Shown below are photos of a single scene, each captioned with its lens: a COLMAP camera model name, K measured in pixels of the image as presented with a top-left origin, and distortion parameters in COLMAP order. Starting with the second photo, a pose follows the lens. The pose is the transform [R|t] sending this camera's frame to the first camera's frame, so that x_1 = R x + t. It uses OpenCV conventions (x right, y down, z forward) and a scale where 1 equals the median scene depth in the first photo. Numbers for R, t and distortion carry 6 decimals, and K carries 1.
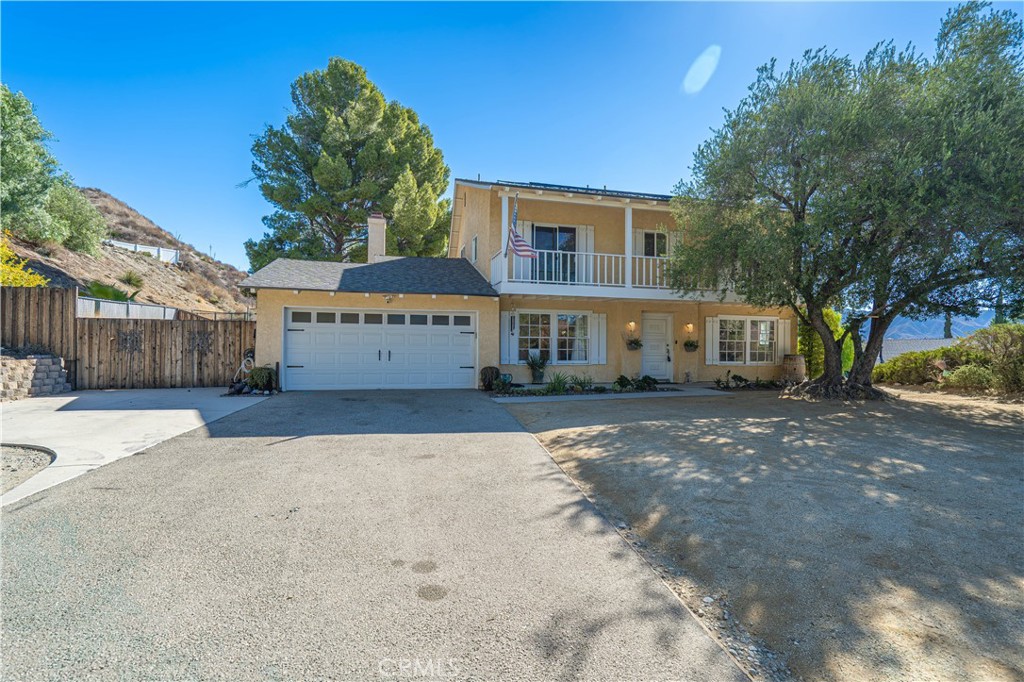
lens RADIAL K [[502.0, 0, 510.6], [0, 502.0, 341.5], [0, 0, 1]] dist [0.001121, 0.000156]
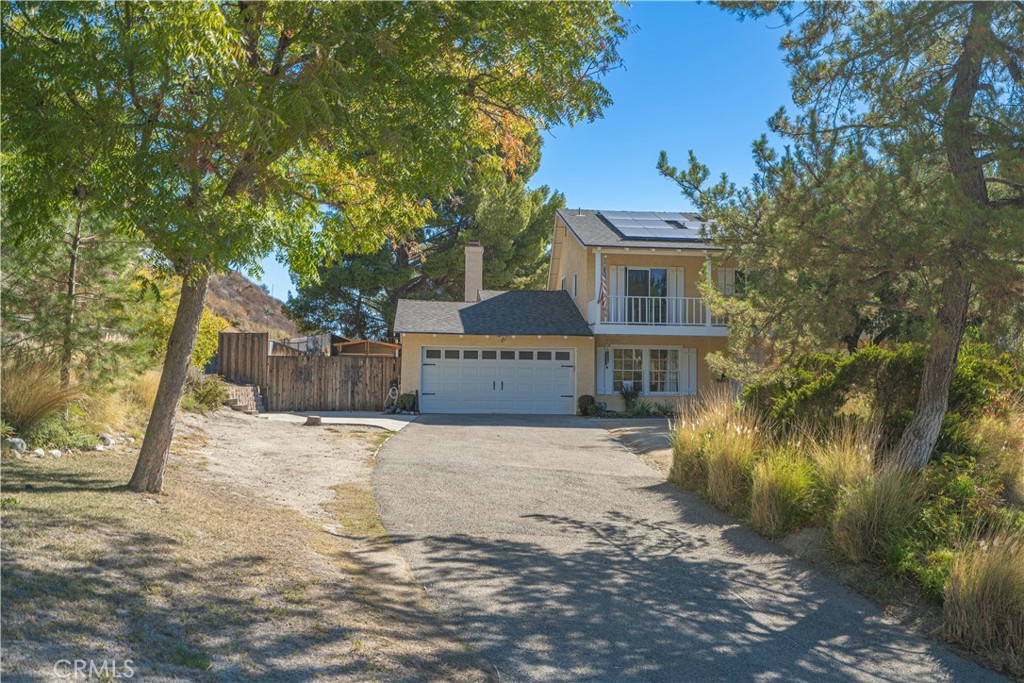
lens RADIAL K [[973.1, 0, 511.3], [0, 973.1, 341.2], [0, 0, 1]] dist [0.017342, 0.000000]
pose [[0.988639, -0.006154, -0.150185, 0.129040], [0.000345, 0.999252, -0.038671, 0.011949], [0.150310, 0.038180, 0.987901, -1.290959]]
